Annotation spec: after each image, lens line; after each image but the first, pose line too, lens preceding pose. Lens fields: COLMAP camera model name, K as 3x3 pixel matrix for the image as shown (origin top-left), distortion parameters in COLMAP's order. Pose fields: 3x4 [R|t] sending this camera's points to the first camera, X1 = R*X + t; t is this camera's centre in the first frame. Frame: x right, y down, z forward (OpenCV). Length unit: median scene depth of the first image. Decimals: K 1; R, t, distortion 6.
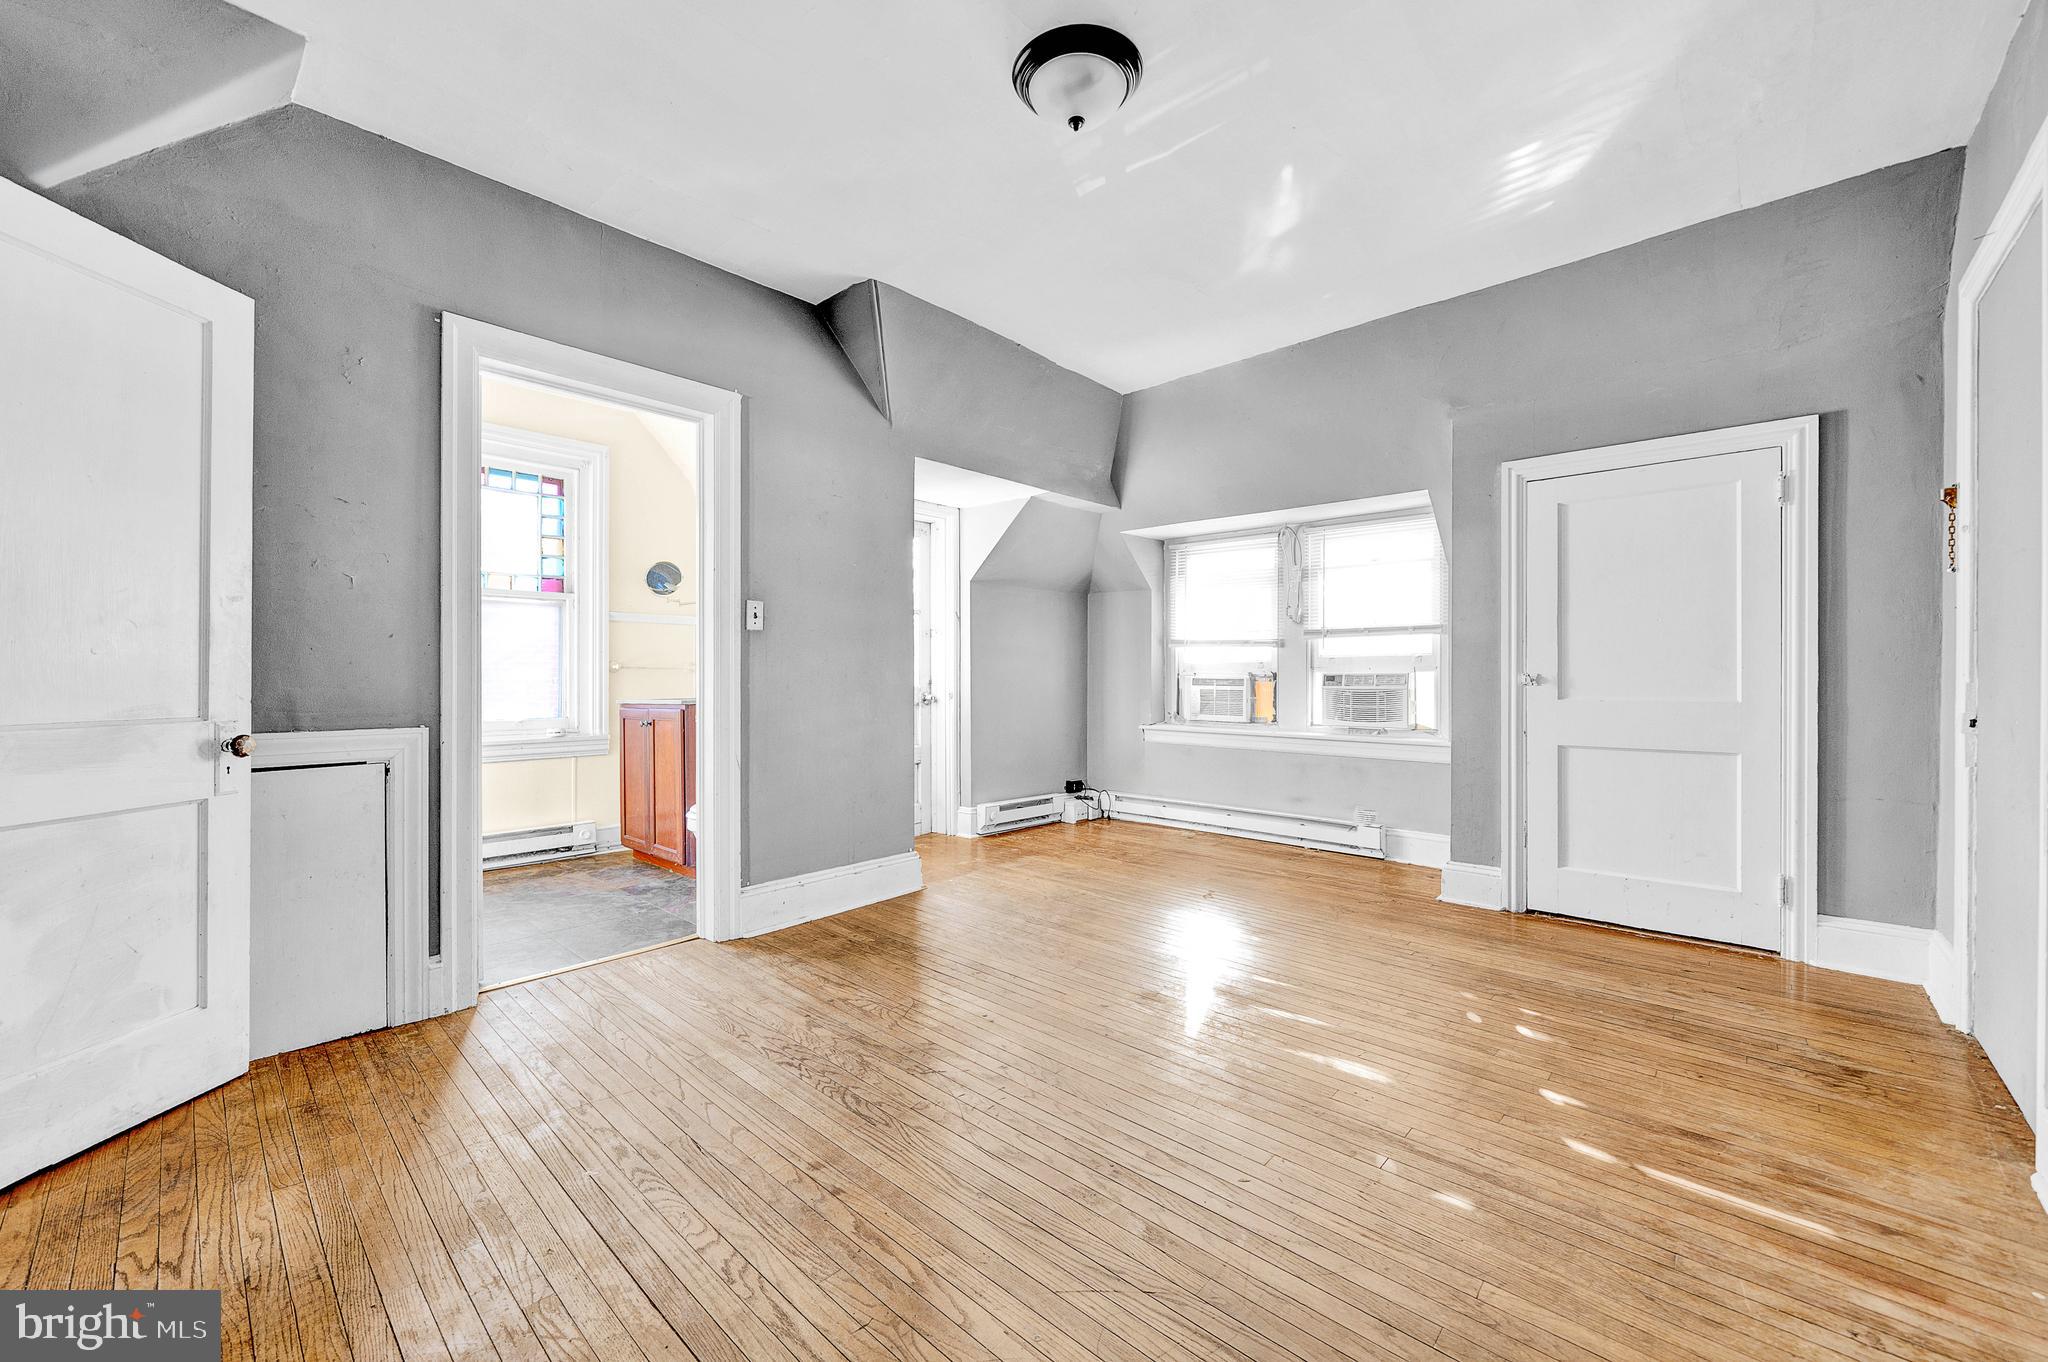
lens RADIAL K [[787.1, 0, 1012.9], [0, 787.1, 678.4], [0, 0, 1]] dist [-0.001171, -0.000124]
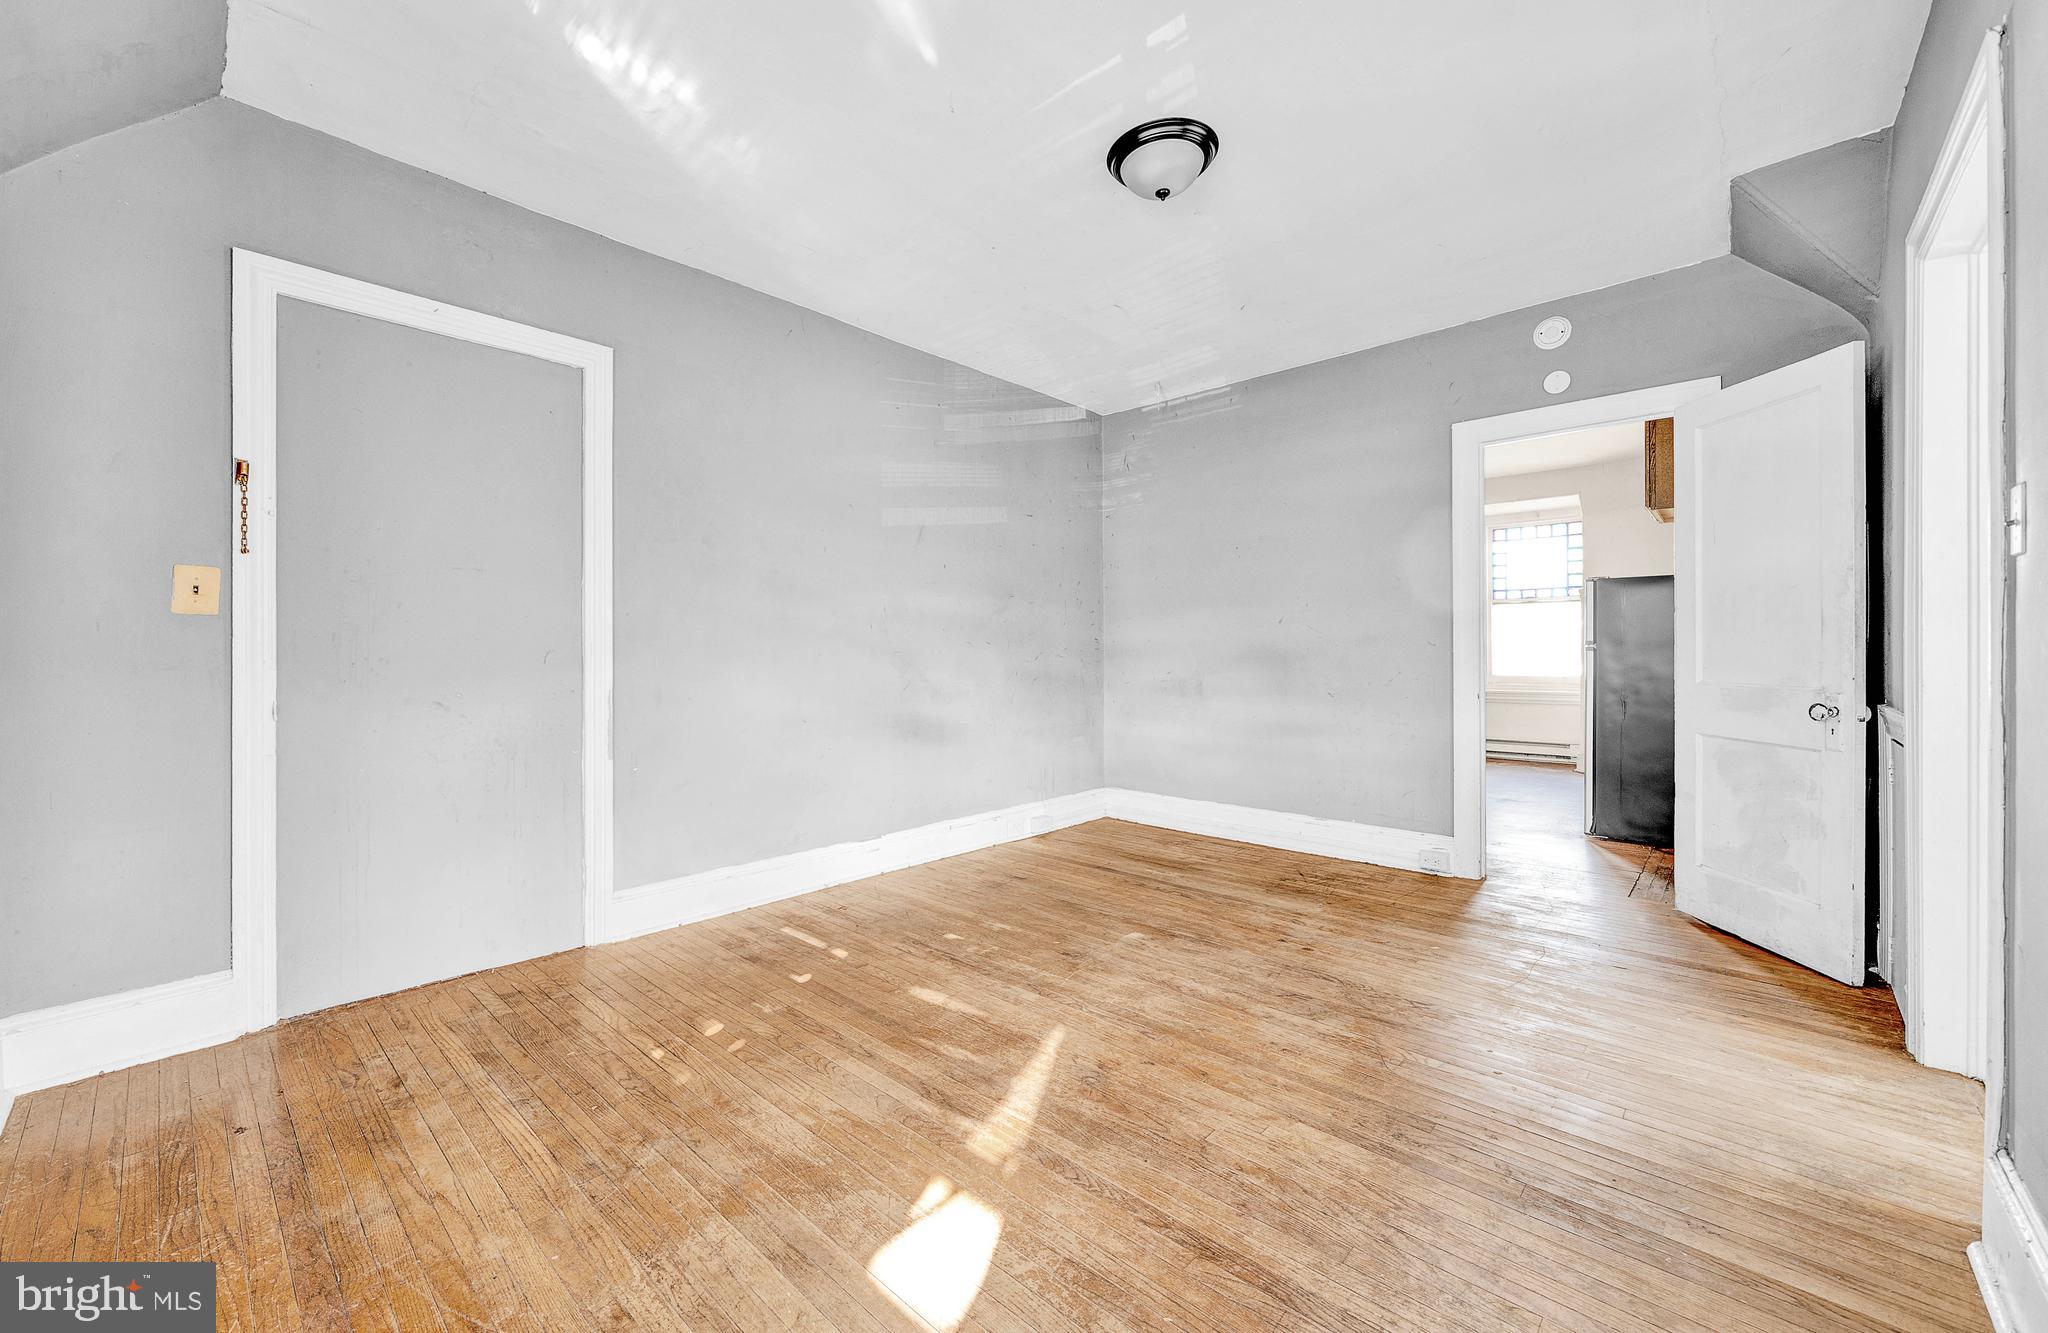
lens RADIAL K [[807.7, 0, 1006.7], [0, 807.7, 654.1], [0, 0, 1]] dist [-0.001910, 0.000060]
pose [[-0.999996, 0.002219, -0.001544, 0.192916], [0.002203, 0.999943, 0.010457, -0.014809], [0.001567, 0.010454, -0.999944, 1.328228]]
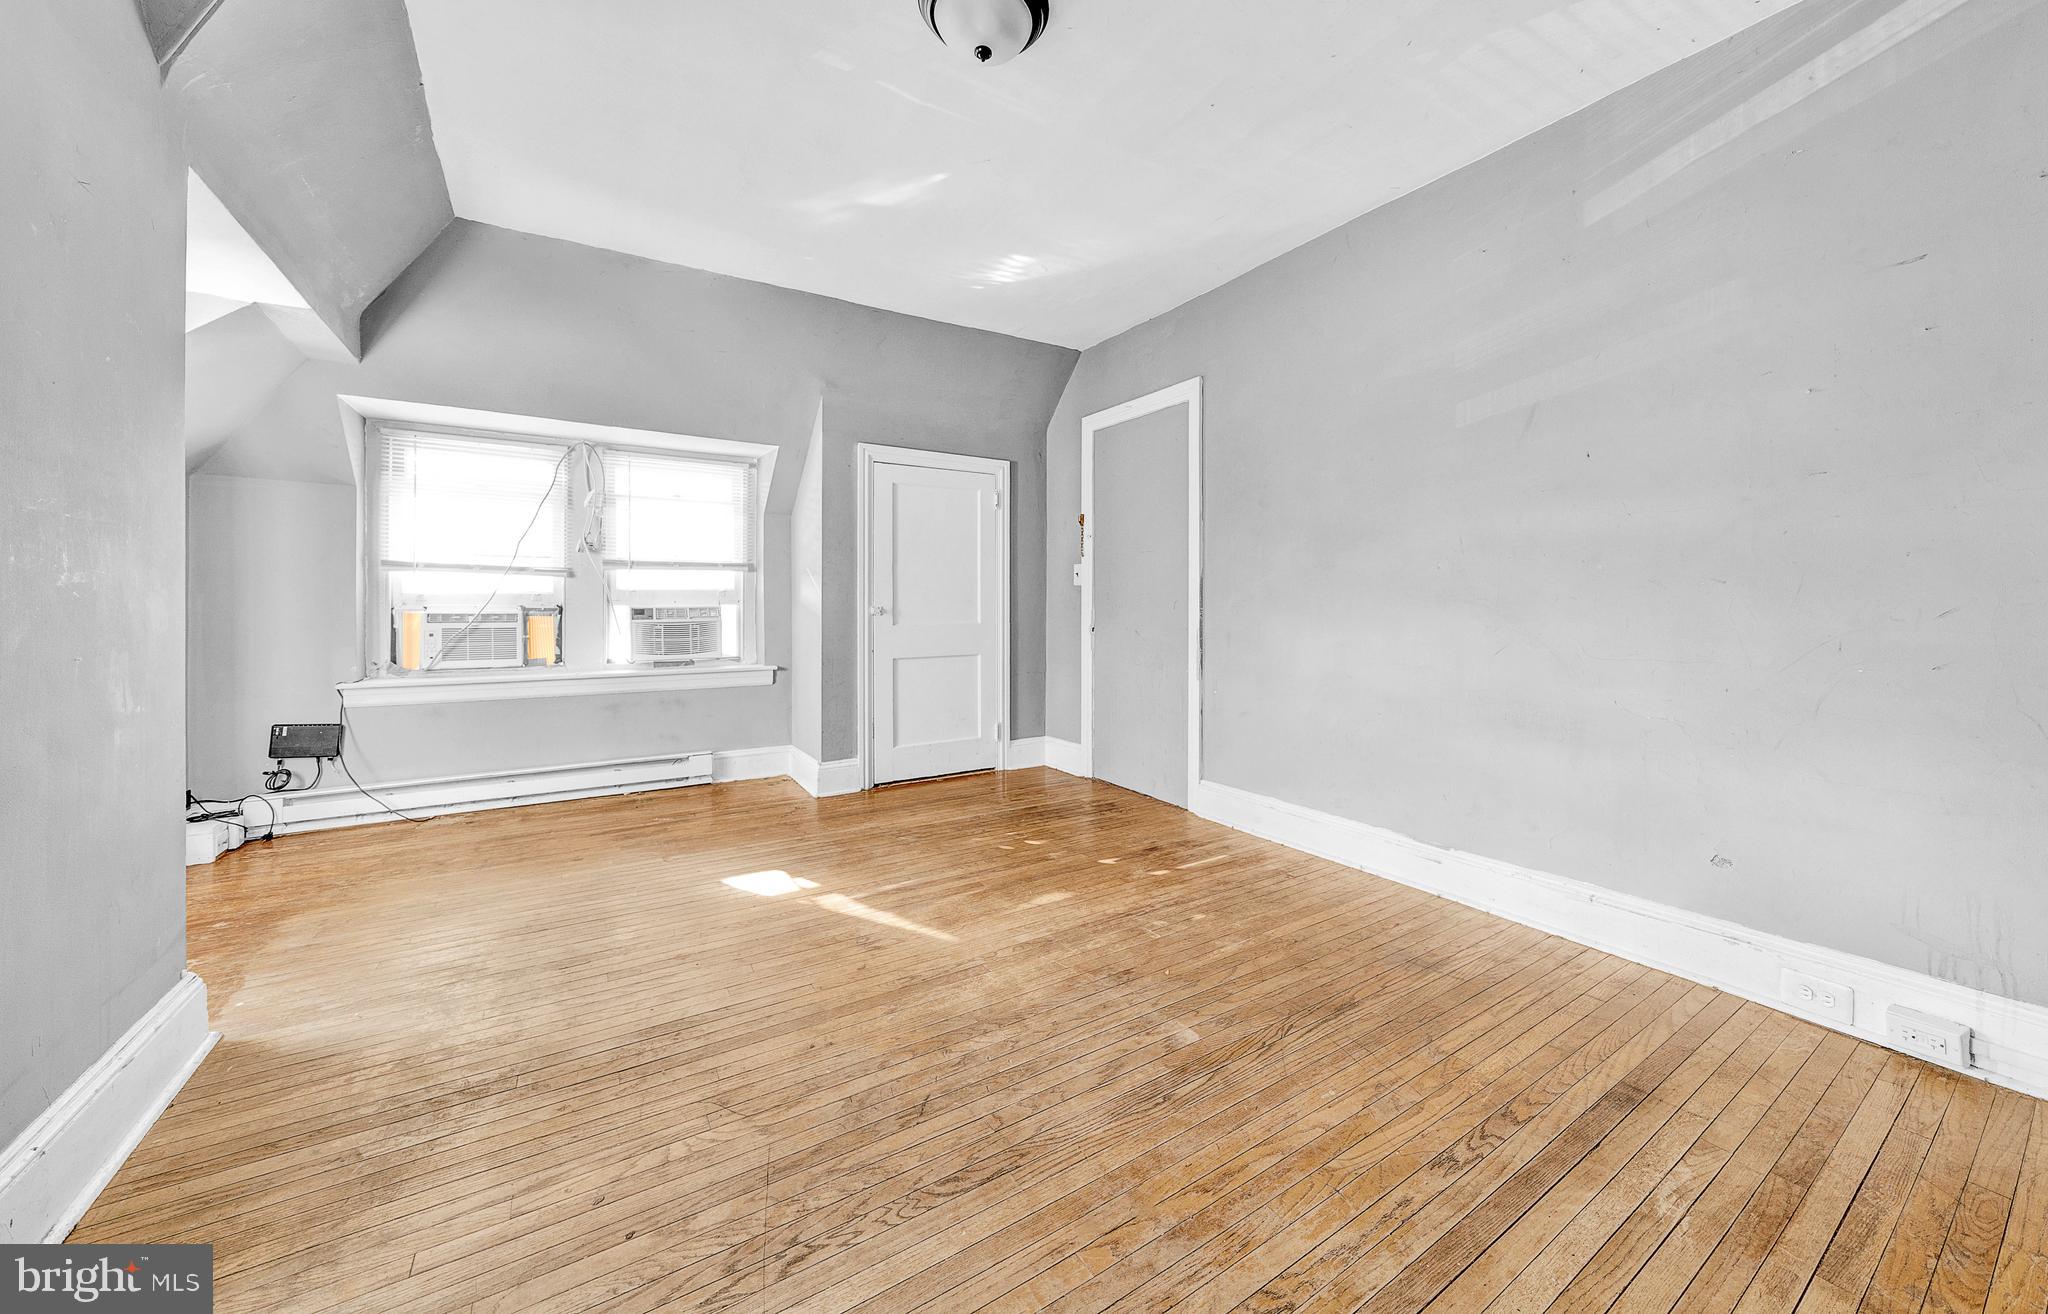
lens RADIAL K [[738.0, 0, 1038.3], [0, 738.0, 605.5], [0, 0, 1]] dist [-0.003776, -0.000023]
pose [[0.255828, -0.000662, 0.966722, -0.479368], [0.008468, 0.999963, -0.001557, -0.003268], [-0.966685, 0.008584, 0.255824, 0.416659]]
